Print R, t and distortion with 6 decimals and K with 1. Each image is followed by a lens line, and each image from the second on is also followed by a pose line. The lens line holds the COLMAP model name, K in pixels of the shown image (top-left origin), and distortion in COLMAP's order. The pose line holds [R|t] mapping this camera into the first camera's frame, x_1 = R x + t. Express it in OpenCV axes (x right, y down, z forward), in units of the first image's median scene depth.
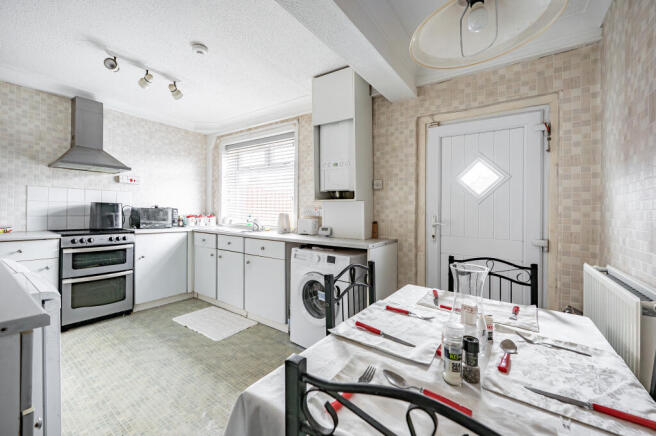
lens RADIAL K [[294.1, 0, 328.0], [0, 294.1, 218.0], [0, 0, 1]] dist [-0.000156, 0.000016]
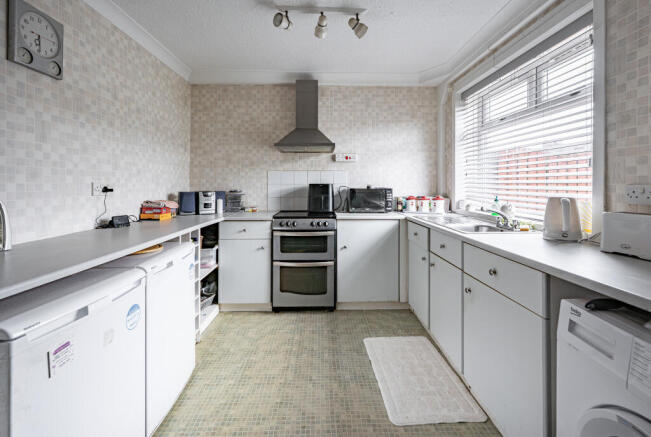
lens RADIAL K [[279.0, 0, 326.1], [0, 279.0, 190.2], [0, 0, 1]] dist [-0.000257, -0.000053]
pose [[0.573392, -0.004361, -0.819269, -0.006908], [-0.004636, 0.999953, -0.008568, -0.024035], [0.819268, 0.008711, 0.573345, 0.501607]]
